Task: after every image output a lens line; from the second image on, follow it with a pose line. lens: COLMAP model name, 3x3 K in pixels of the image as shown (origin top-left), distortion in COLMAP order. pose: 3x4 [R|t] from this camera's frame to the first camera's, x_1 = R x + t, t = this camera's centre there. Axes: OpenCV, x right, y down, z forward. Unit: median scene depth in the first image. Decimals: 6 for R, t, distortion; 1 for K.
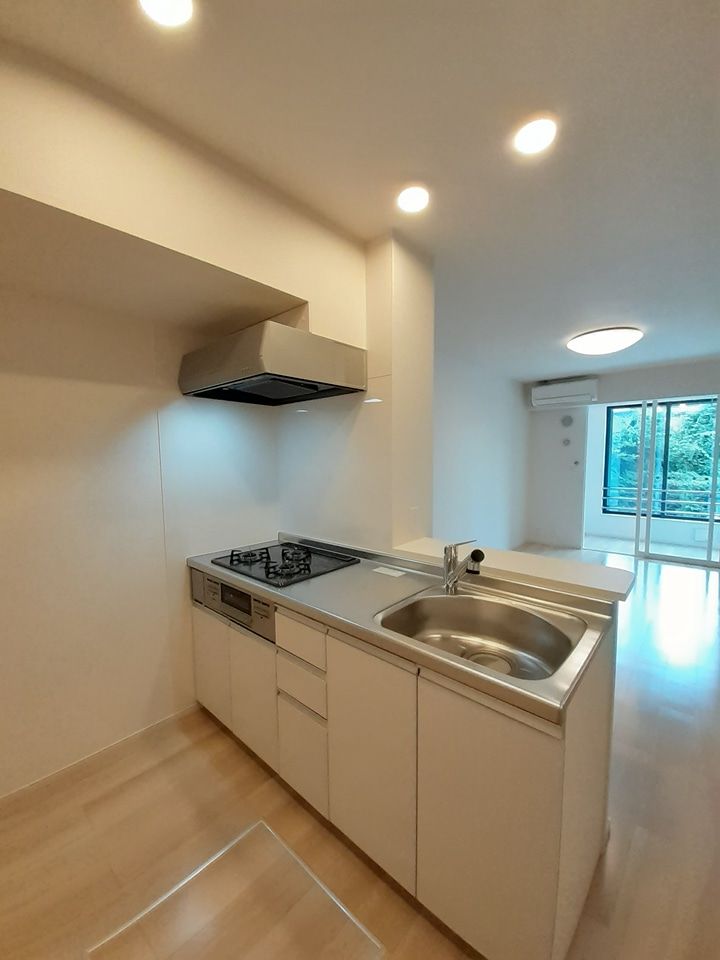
lens RADIAL K [[389.6, 0, 360.0], [0, 389.6, 480.0], [0, 0, 1]] dist [-0.000223, -0.000119]
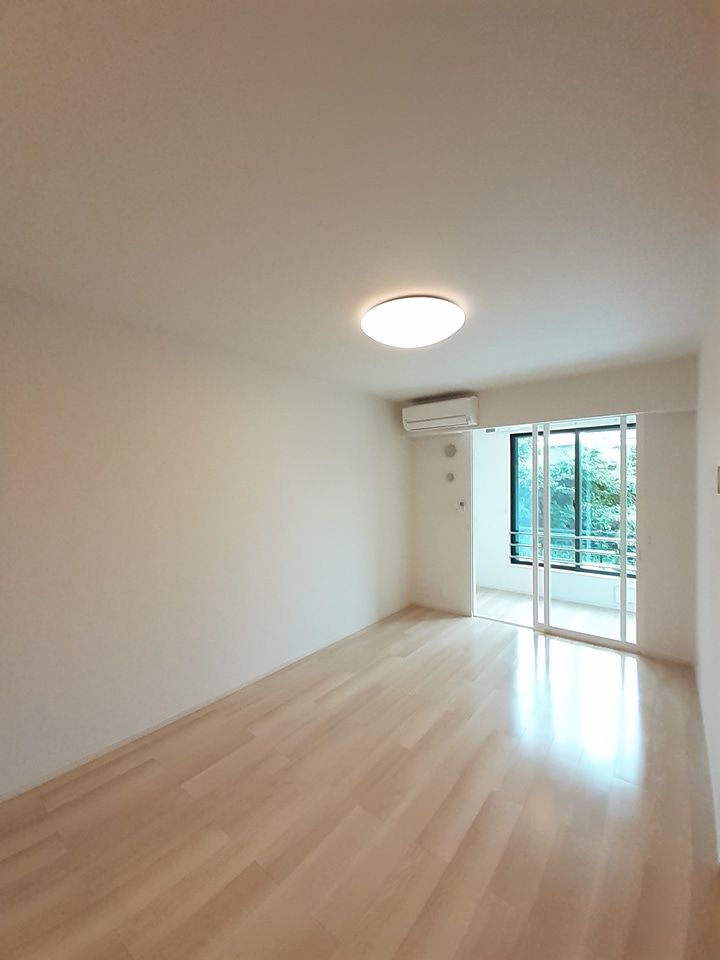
lens RADIAL K [[393.9, 0, 360.0], [0, 393.9, 480.0], [0, 0, 1]] dist [0.025139, 0.000060]
pose [[0.996954, 0.010025, 0.077343, 0.290283], [-0.004531, 0.997474, -0.070886, -0.034436], [-0.077858, 0.070320, 0.994481, 0.226531]]
